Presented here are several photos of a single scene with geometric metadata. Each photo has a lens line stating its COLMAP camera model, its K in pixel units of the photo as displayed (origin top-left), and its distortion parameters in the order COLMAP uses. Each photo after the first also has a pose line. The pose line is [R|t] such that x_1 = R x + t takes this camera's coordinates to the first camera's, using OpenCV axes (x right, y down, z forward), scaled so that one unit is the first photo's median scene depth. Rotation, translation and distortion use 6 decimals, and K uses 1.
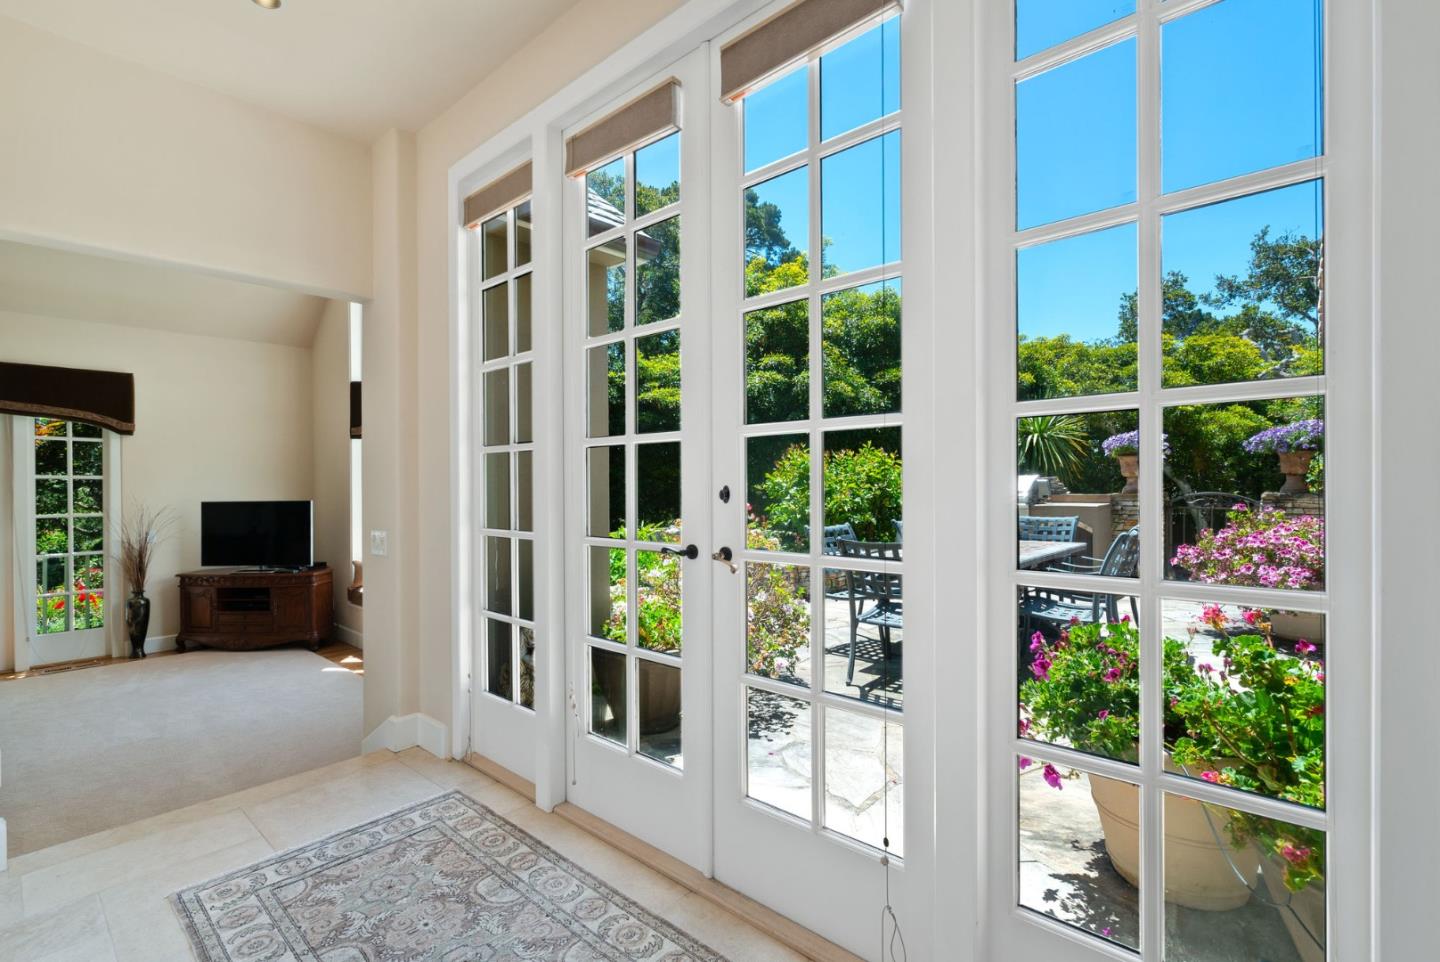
lens RADIAL K [[673.7, 0, 722.1], [0, 673.7, 476.6], [0, 0, 1]] dist [0.002701, 0.000181]
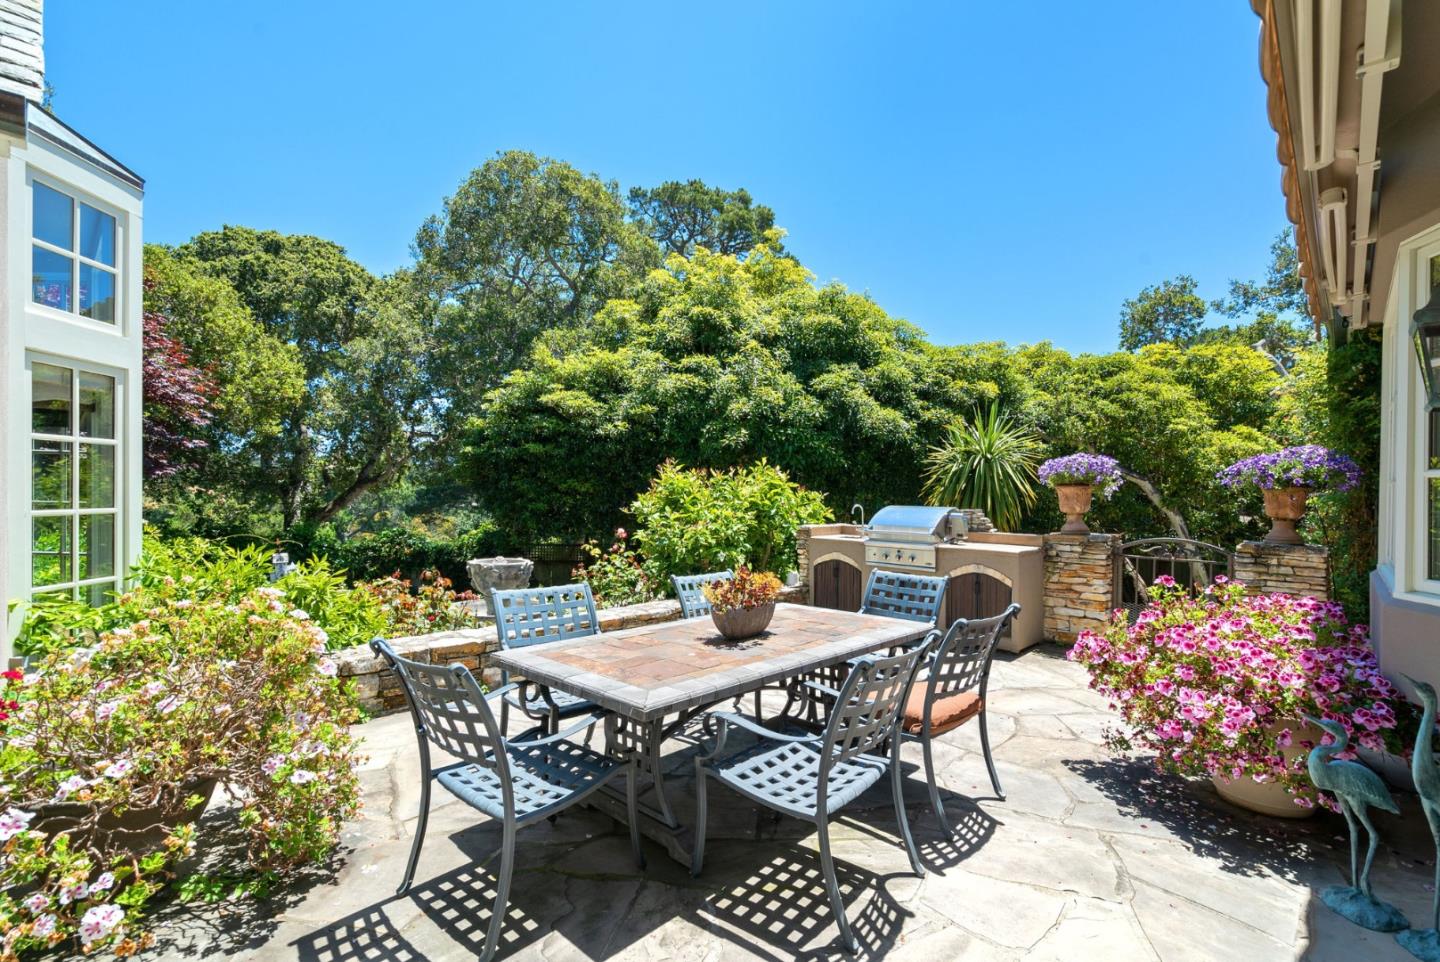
lens RADIAL K [[673.7, 0, 713.0], [0, 673.7, 485.7], [0, 0, 1]] dist [0.002701, 0.000181]
pose [[0.999097, 0.024822, -0.034475, 0.126585], [-0.024893, 0.999689, -0.001636, -0.011028], [0.034423, 0.002493, 0.999404, 0.123323]]
